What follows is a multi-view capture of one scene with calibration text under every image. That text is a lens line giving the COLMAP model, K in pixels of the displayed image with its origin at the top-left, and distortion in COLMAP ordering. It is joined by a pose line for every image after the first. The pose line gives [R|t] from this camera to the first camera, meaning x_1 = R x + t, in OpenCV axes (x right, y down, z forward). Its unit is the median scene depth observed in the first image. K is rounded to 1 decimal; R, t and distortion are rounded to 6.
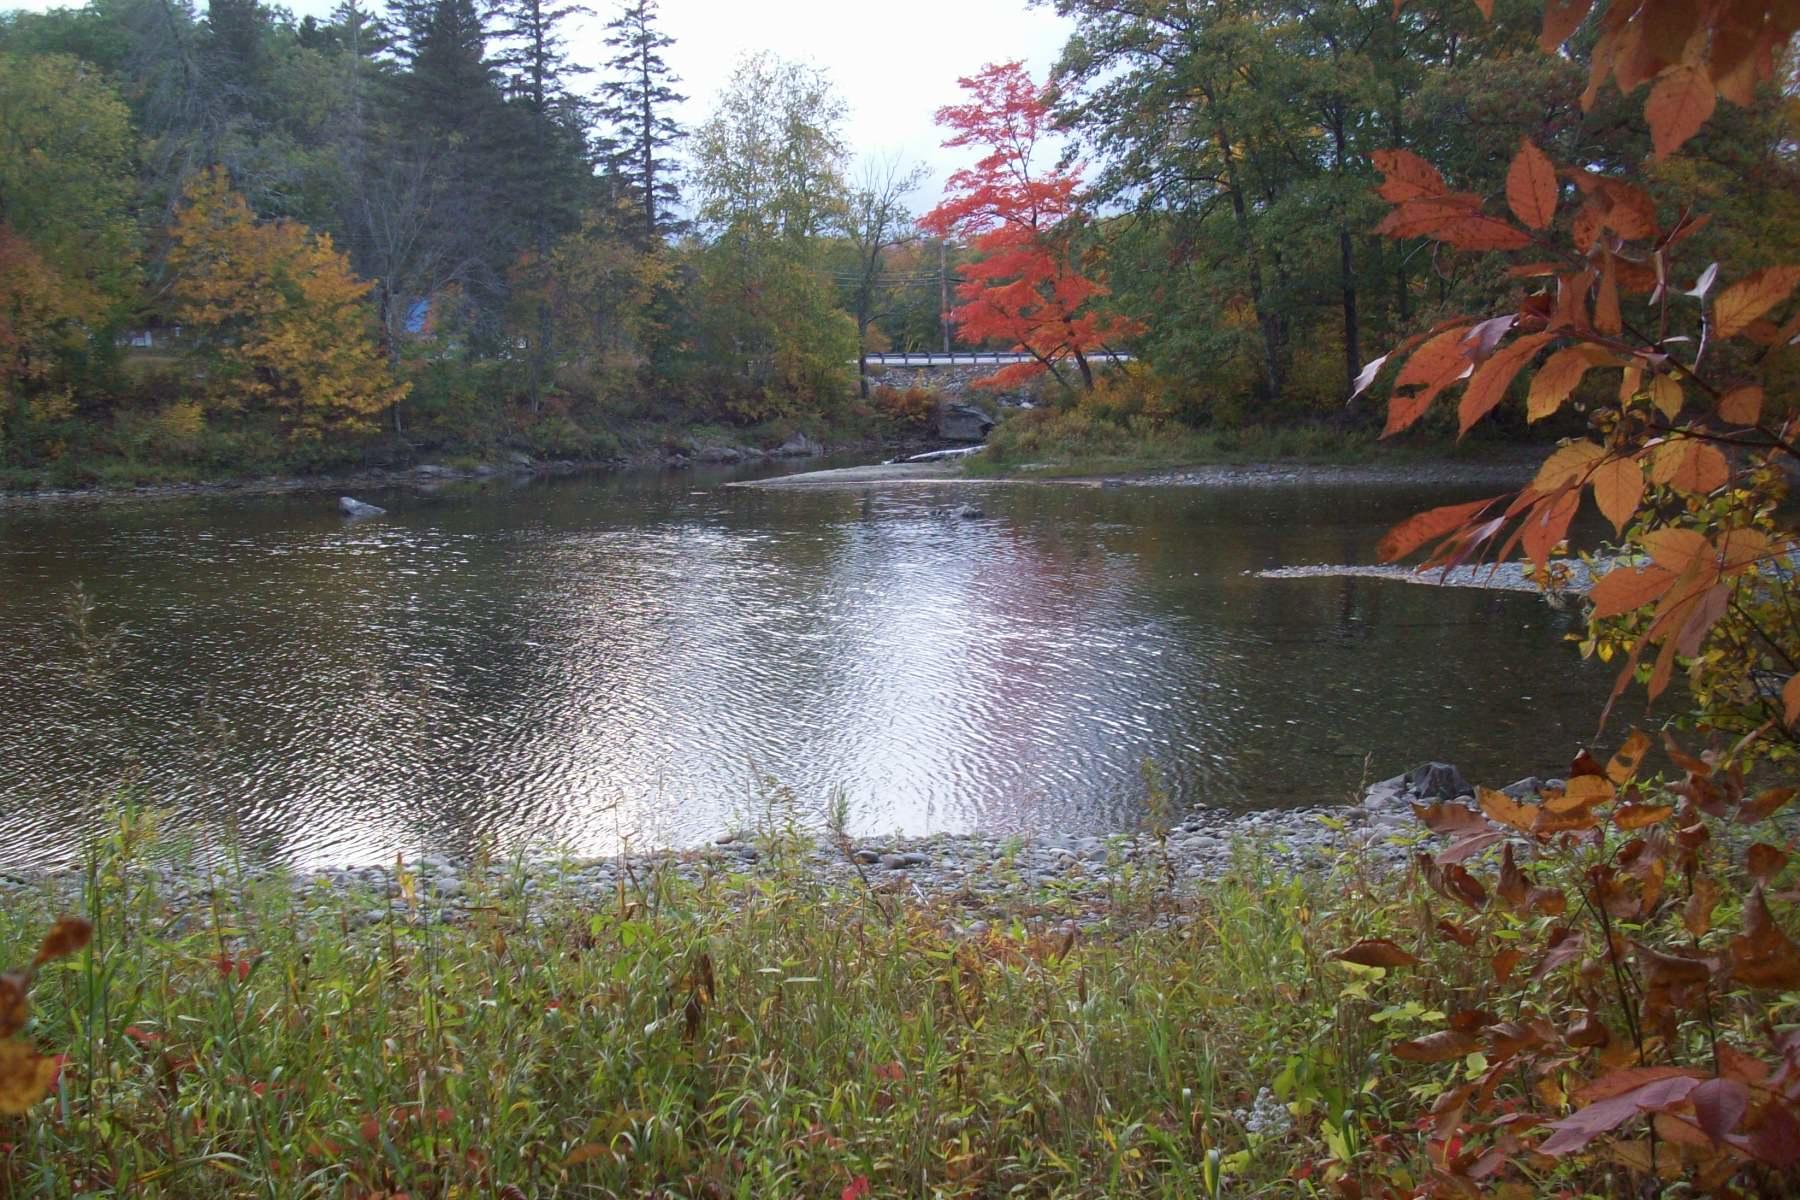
lens RADIAL K [[1944.6, 0, 899.9], [0, 1944.6, 600.9], [0, 0, 1]] dist [-0.079459, 0.000000]
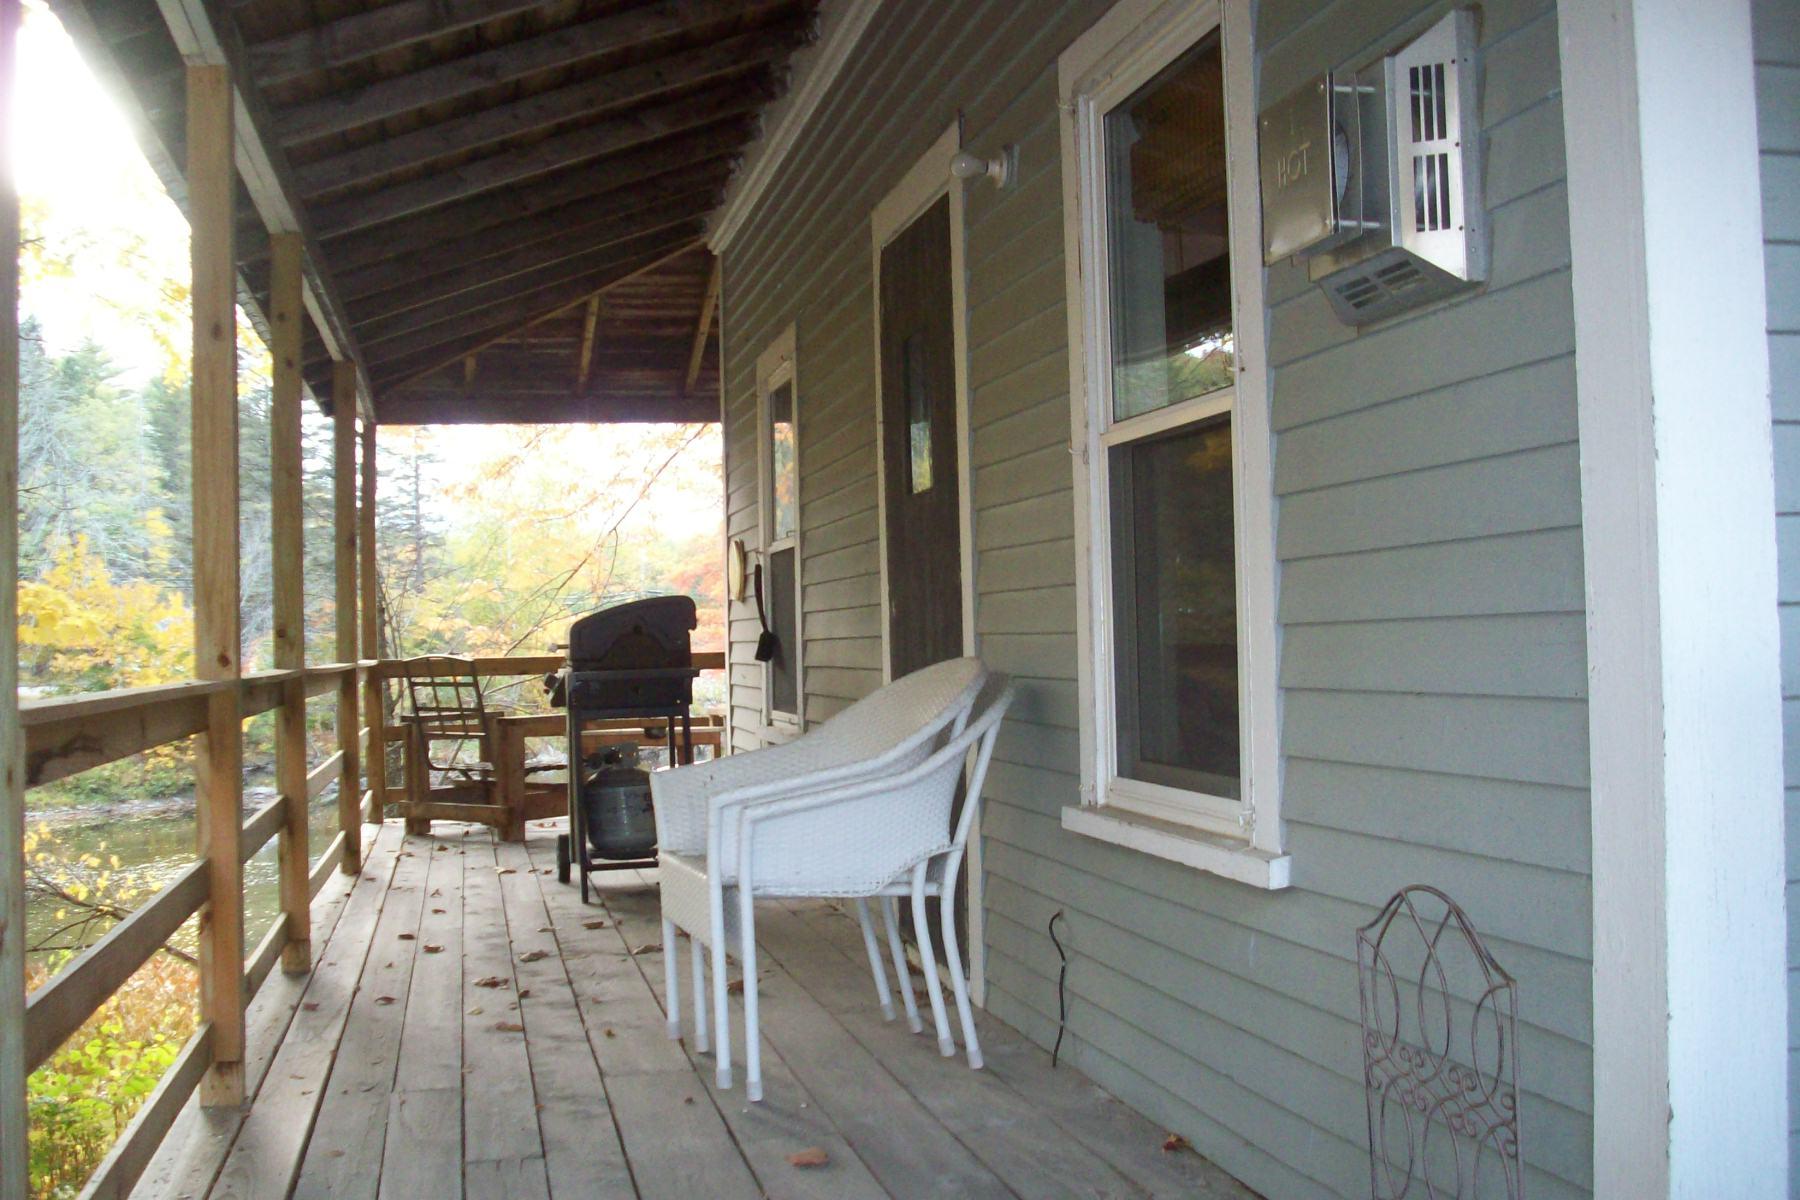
lens RADIAL K [[1944.6, 0, 899.7], [0, 1944.6, 599.7], [0, 0, 1]] dist [-0.079459, 0.000000]
pose [[0.980917, -0.001380, 0.194423, -0.090038], [0.027223, 0.991099, -0.130315, -0.019332], [-0.192512, 0.133121, 0.972223, -0.237498]]
